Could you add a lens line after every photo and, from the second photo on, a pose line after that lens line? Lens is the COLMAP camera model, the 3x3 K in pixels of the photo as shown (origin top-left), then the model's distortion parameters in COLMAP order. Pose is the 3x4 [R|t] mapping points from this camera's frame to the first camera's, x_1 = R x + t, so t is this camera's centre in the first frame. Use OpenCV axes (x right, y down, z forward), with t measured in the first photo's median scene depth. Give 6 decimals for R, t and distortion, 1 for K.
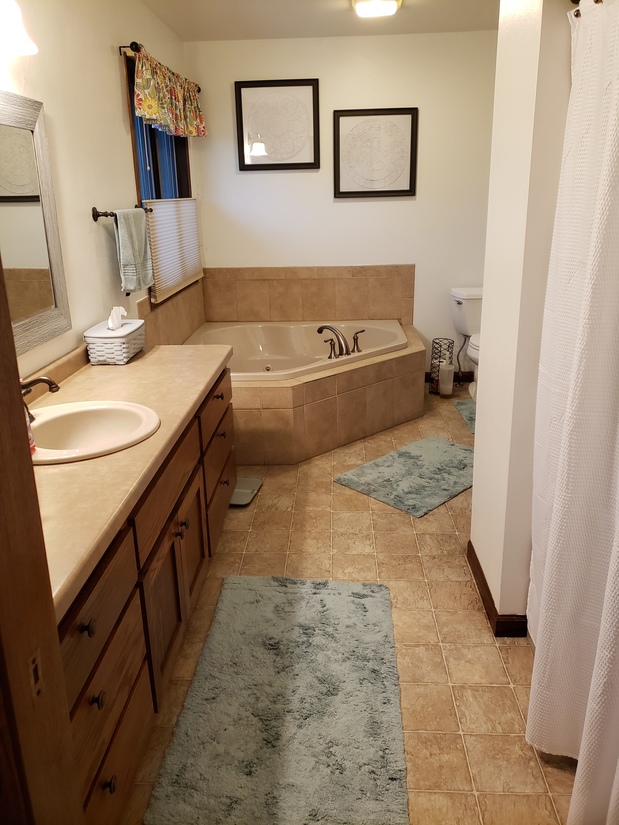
lens RADIAL K [[631.8, 0, 294.5], [0, 631.8, 395.6], [0, 0, 1]] dist [0.139452, -0.279282]
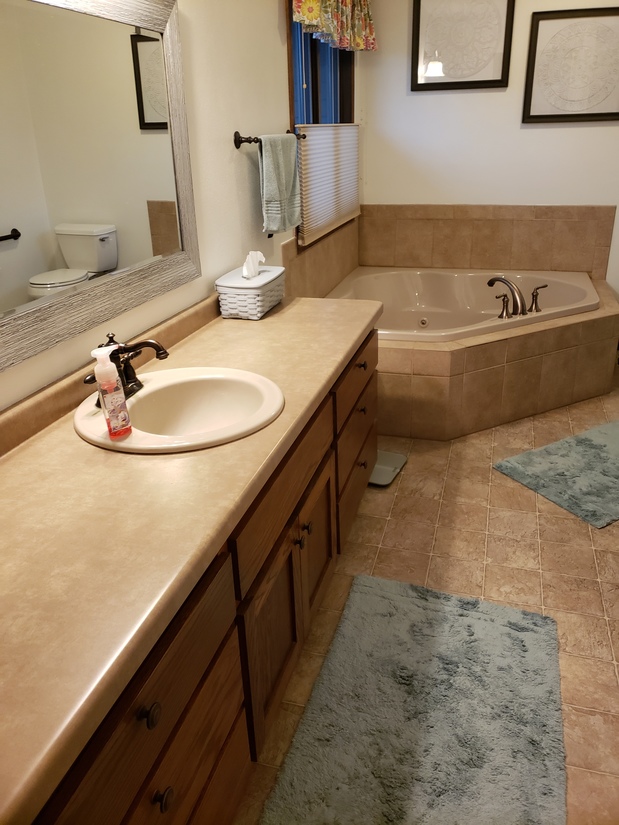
lens RADIAL K [[635.4, 0, 310.2], [0, 635.4, 401.4], [0, 0, 1]] dist [0.044379, -0.051003]
pose [[0.975151, 0.084412, -0.204828, -0.010663], [-0.063078, 0.992088, 0.108546, -0.035591], [0.212370, -0.092928, 0.972761, 0.159320]]
